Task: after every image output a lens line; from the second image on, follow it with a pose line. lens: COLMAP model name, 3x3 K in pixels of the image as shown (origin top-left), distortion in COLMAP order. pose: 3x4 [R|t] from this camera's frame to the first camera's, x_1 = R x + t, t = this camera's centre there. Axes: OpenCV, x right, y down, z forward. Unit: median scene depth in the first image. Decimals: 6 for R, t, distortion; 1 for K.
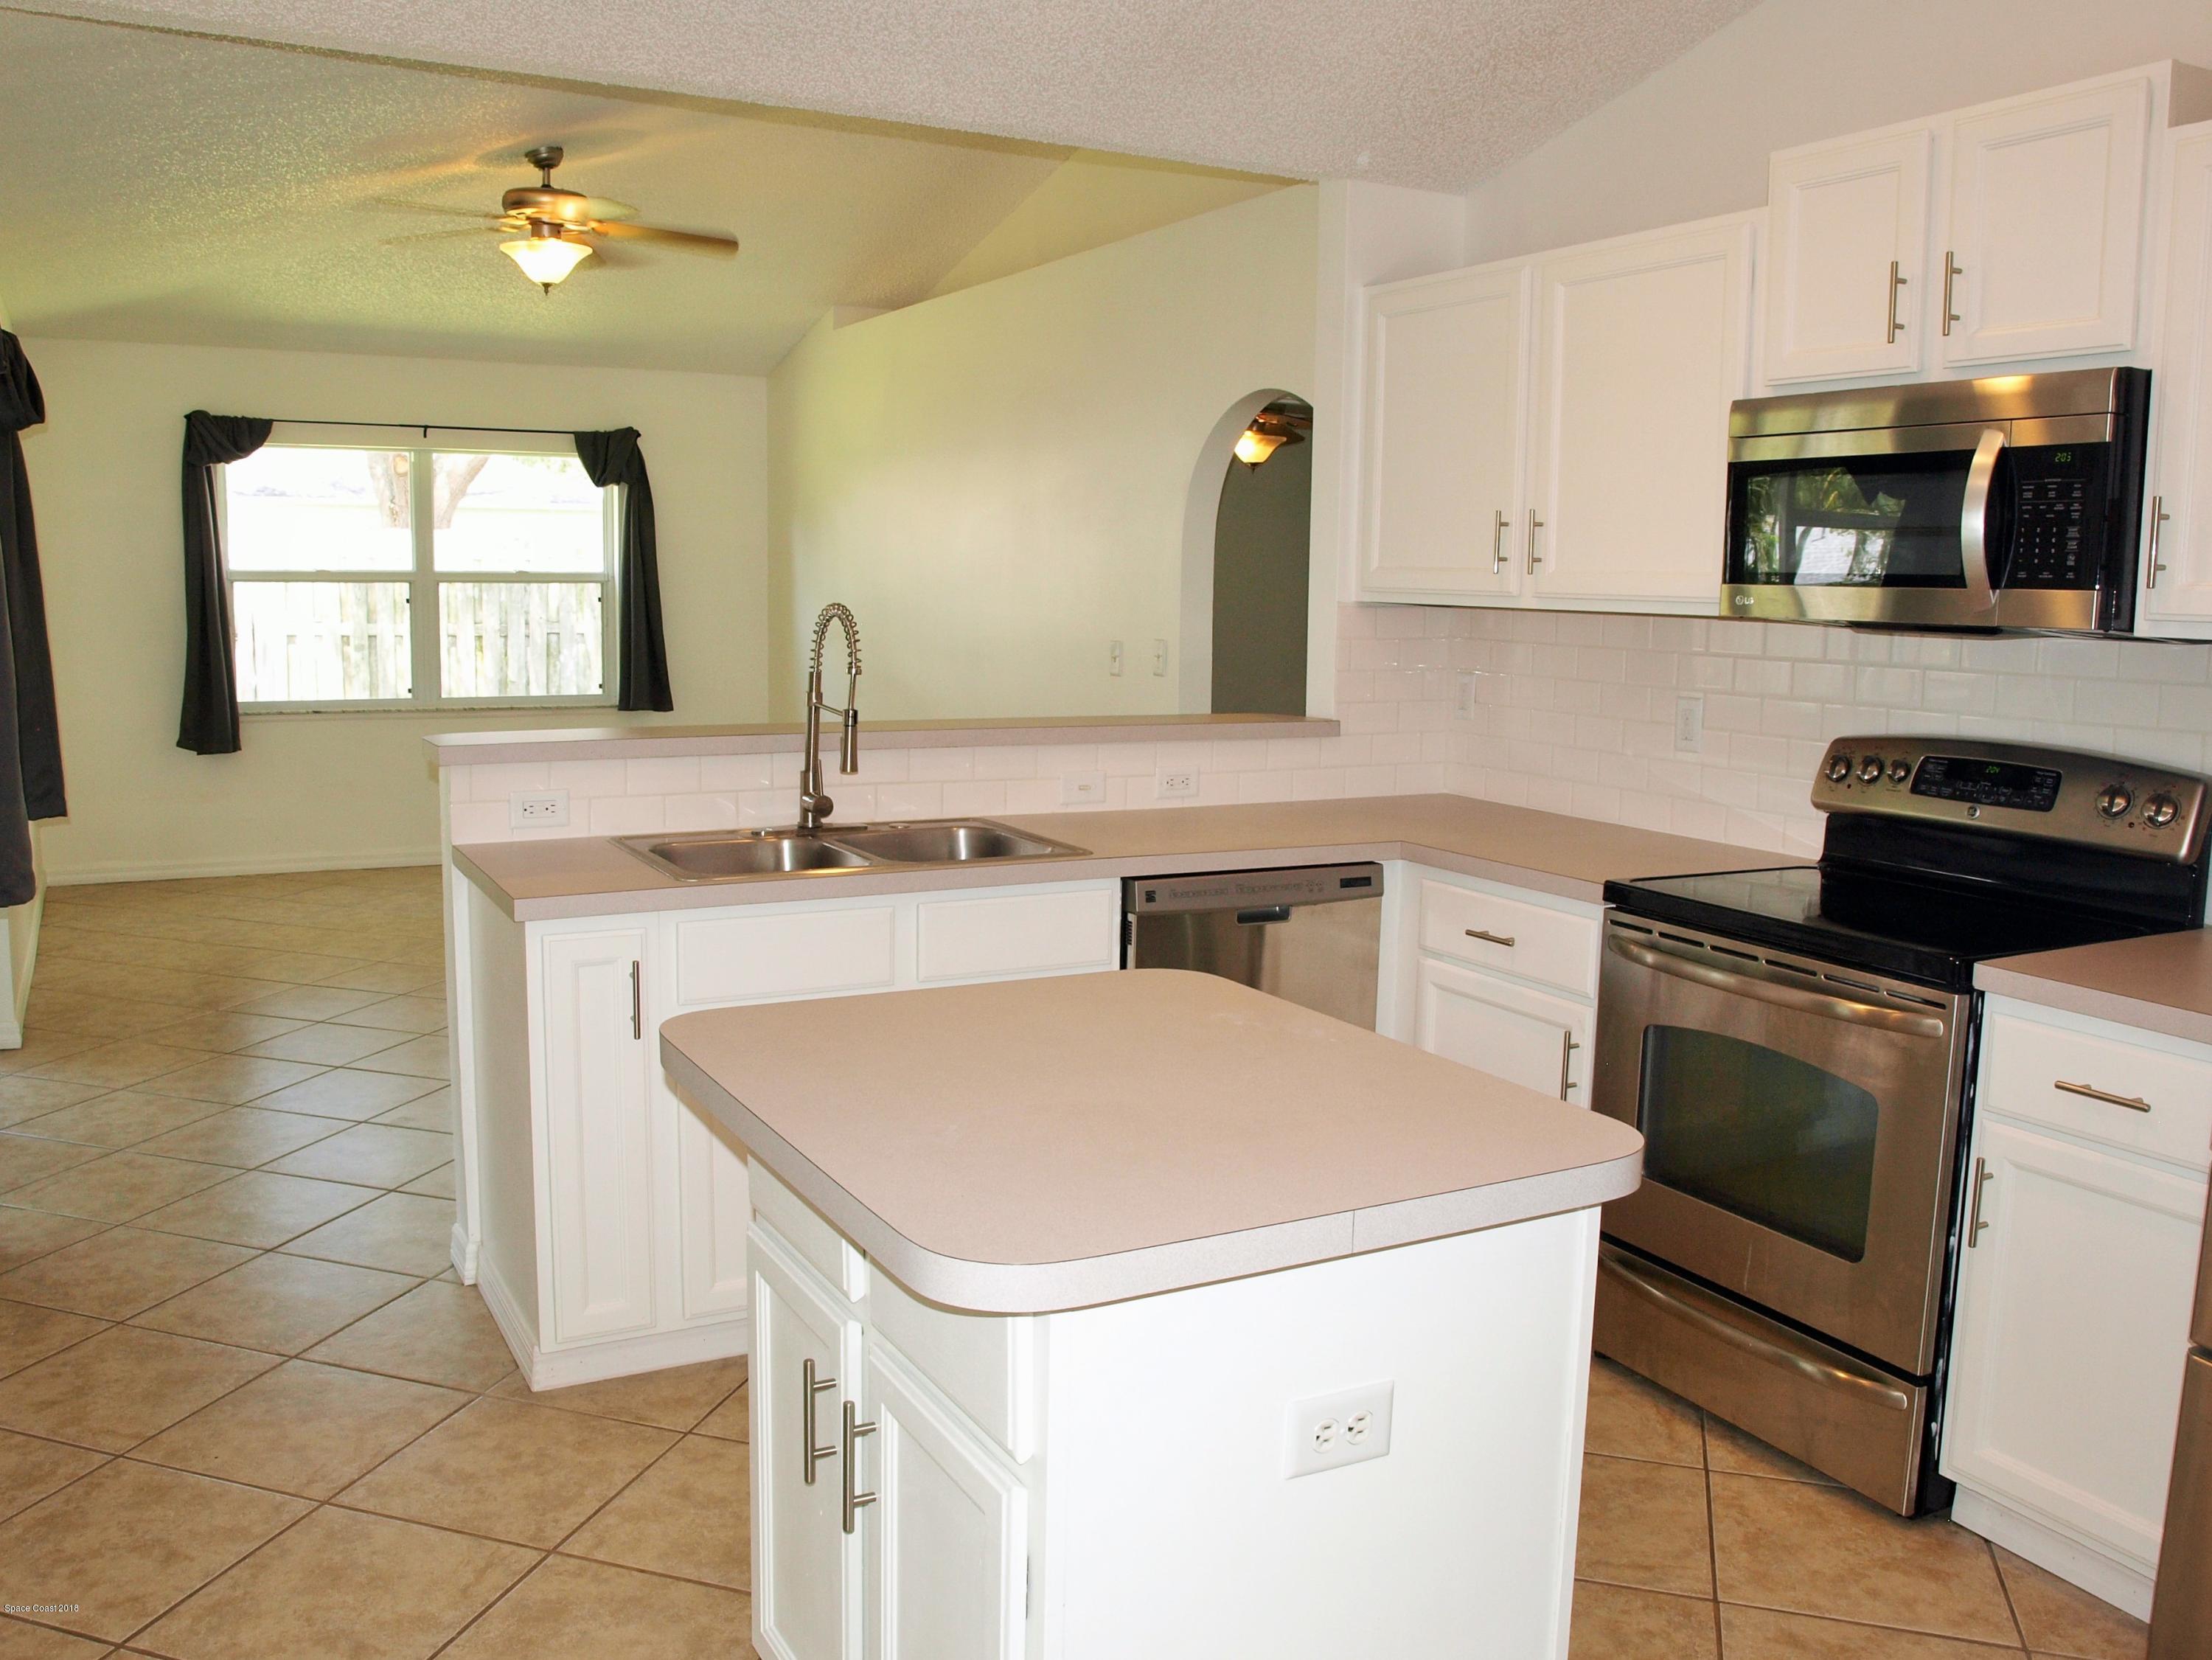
lens RADIAL K [[1791.9, 0, 1053.6], [0, 1791.9, 811.8], [0, 0, 1]] dist [-0.109127, 0.070897]
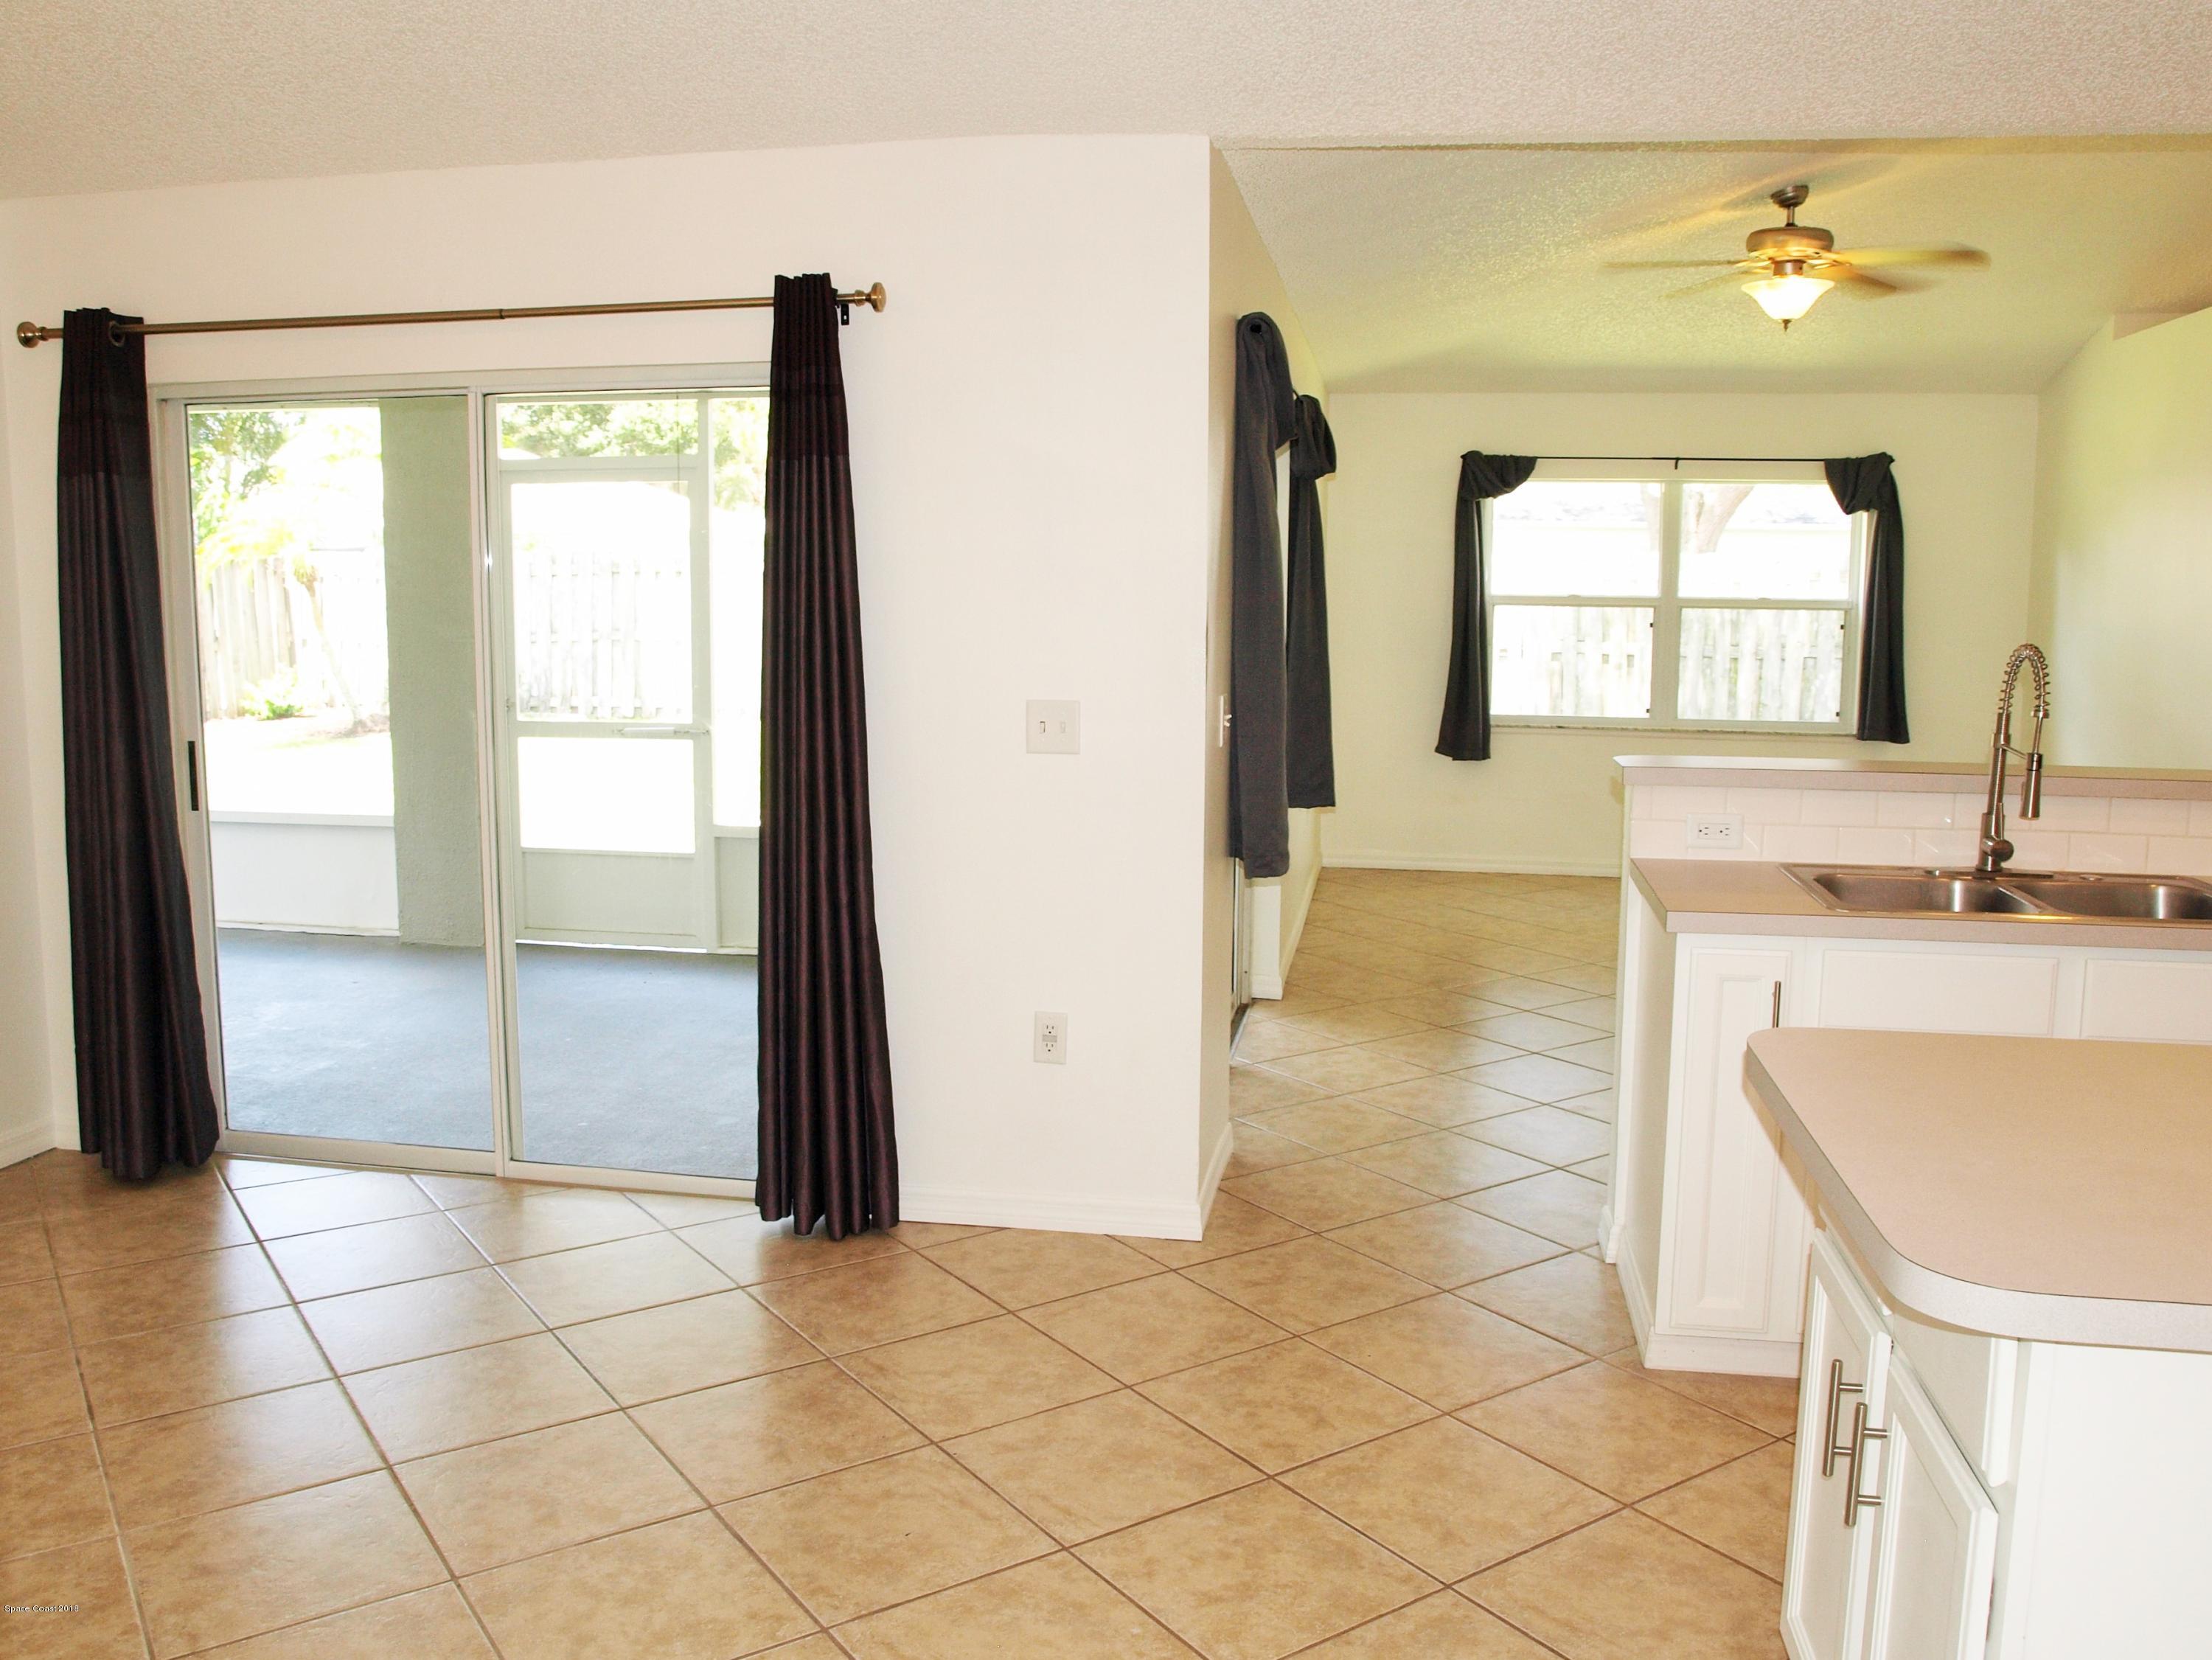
lens RADIAL K [[1784.8, 0, 1107.0], [0, 1784.8, 815.1], [0, 0, 1]] dist [-0.108281, 0.076573]
pose [[0.788786, 0.070464, -0.610616, 0.065035], [-0.075626, 0.996985, 0.017357, -0.001829], [0.609998, 0.032488, 0.791737, -0.055019]]
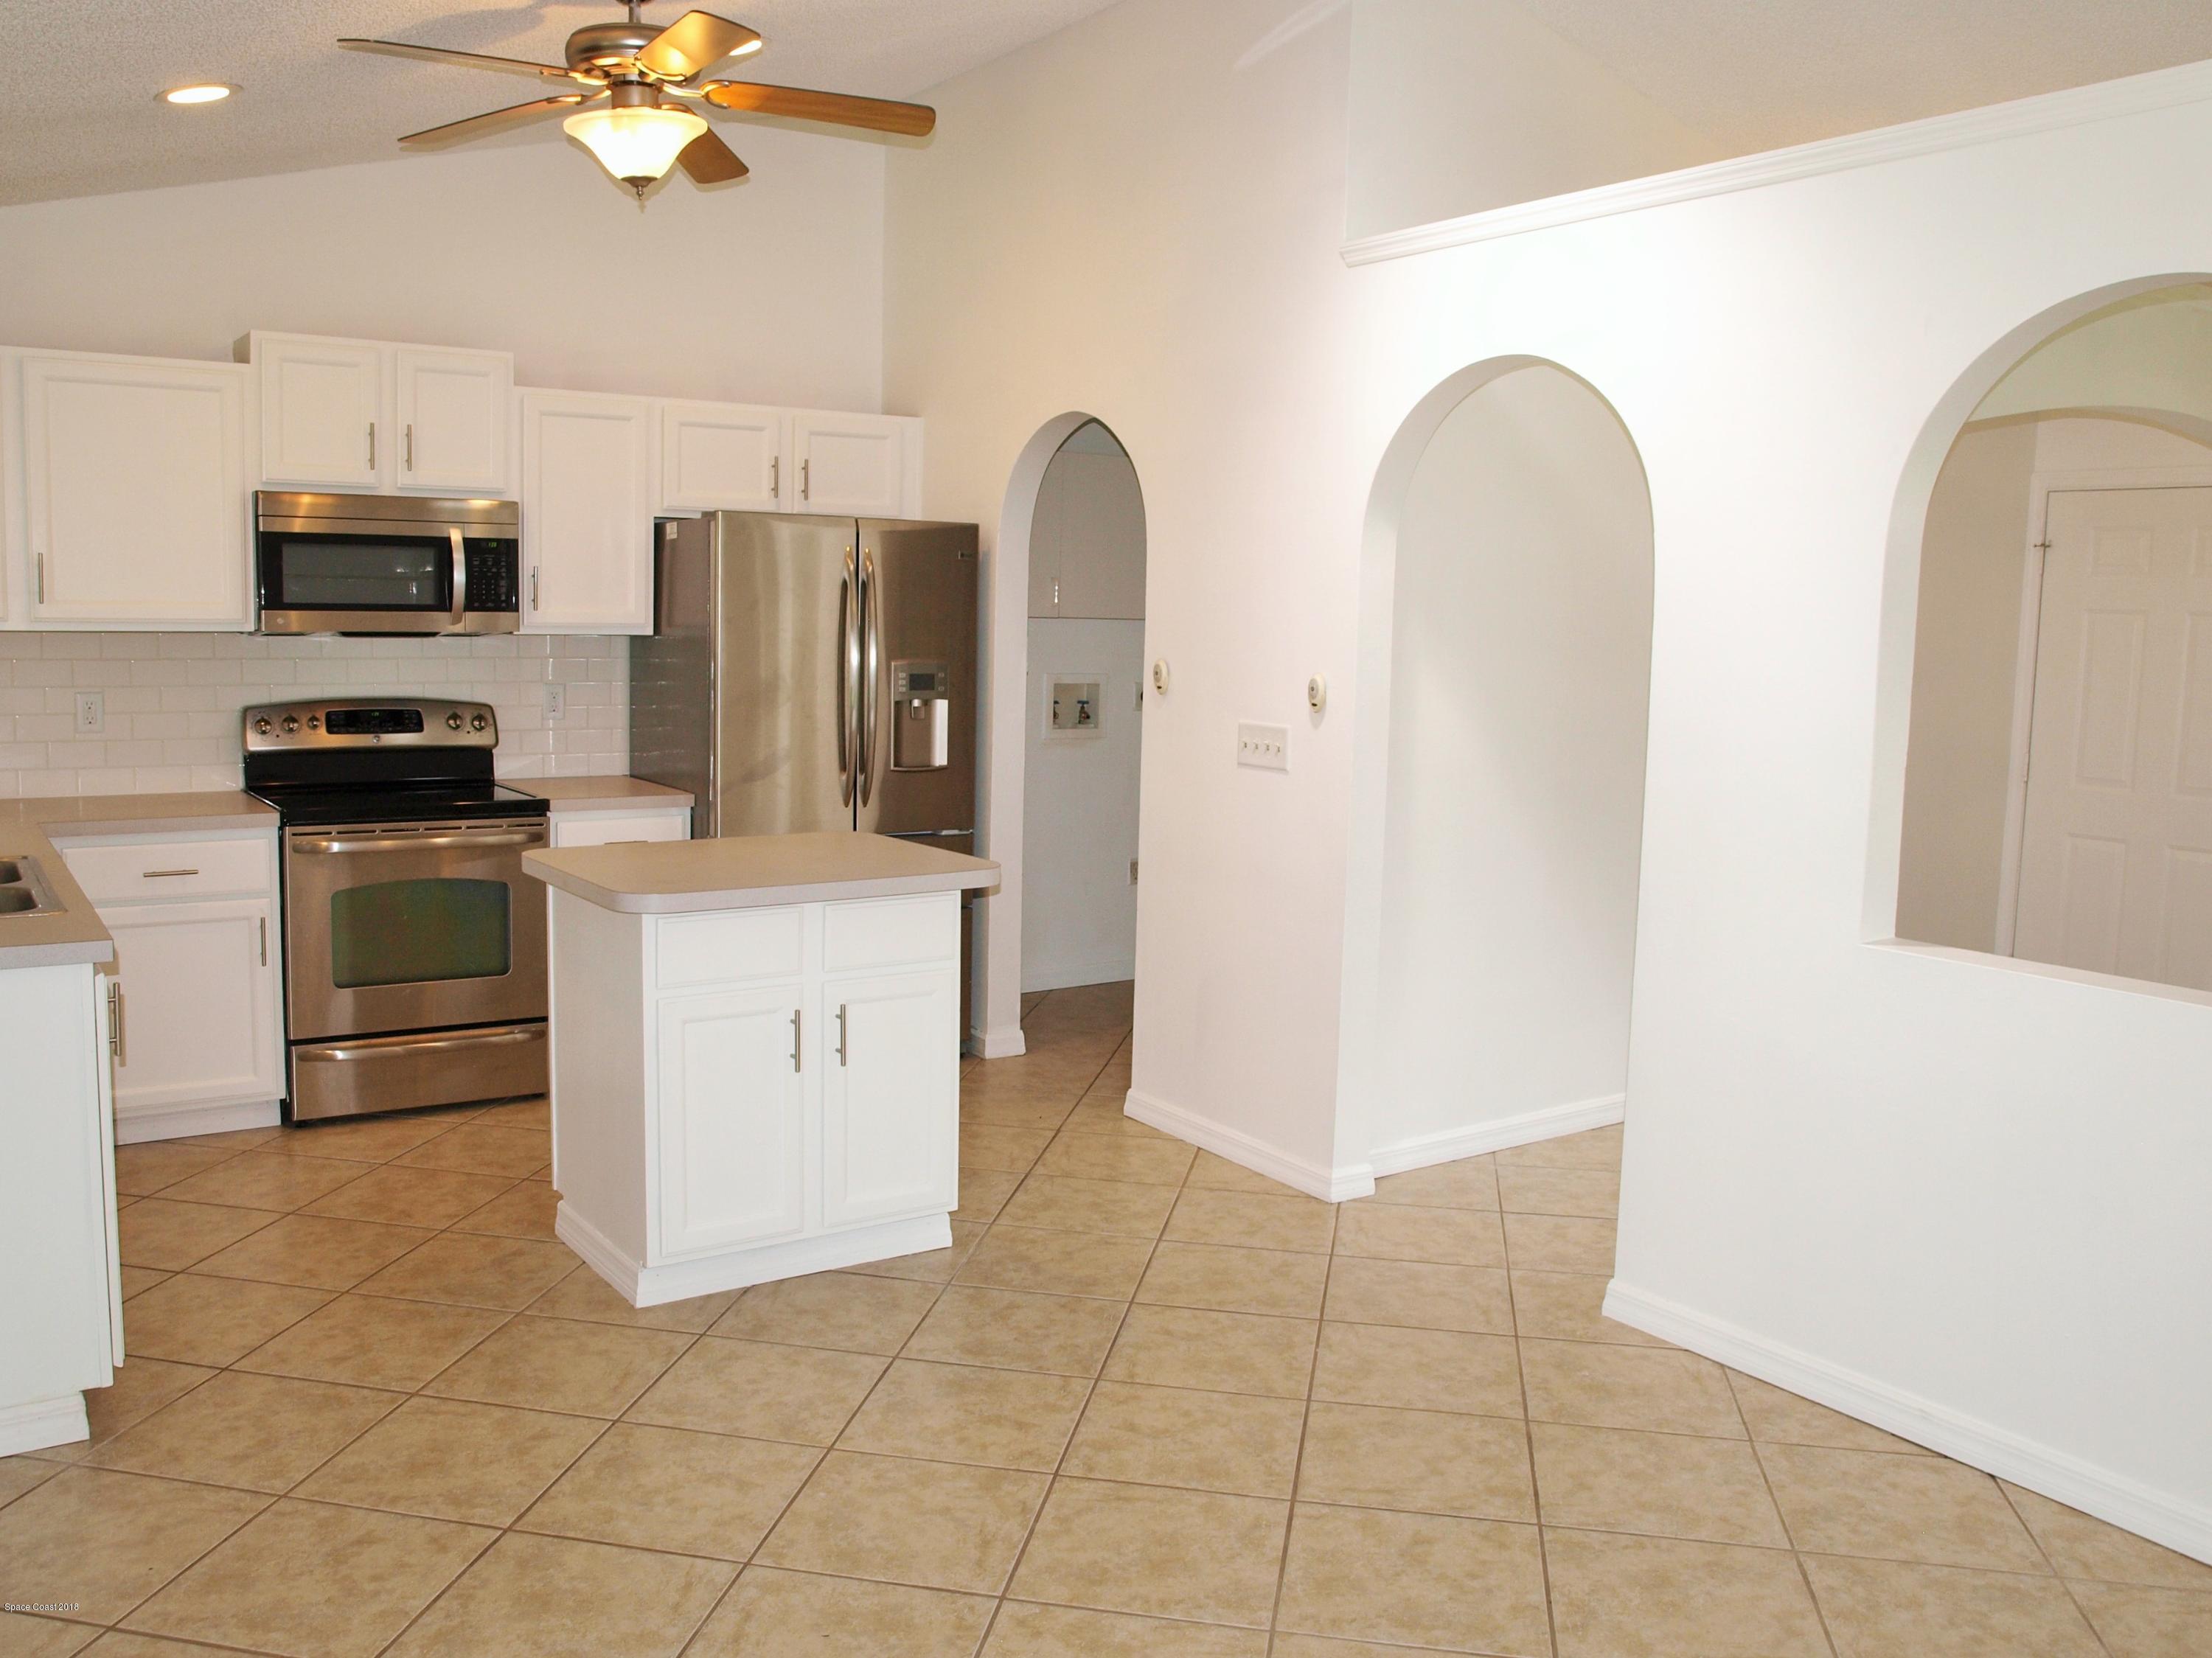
lens RADIAL K [[1784.5, 0, 1107.0], [0, 1784.5, 814.1], [0, 0, 1]] dist [-0.108281, 0.076573]
pose [[-0.135567, -0.128132, 0.982448, -1.080789], [0.106165, 0.984014, 0.142986, -0.082570], [-0.985064, 0.123686, -0.119796, 0.424489]]
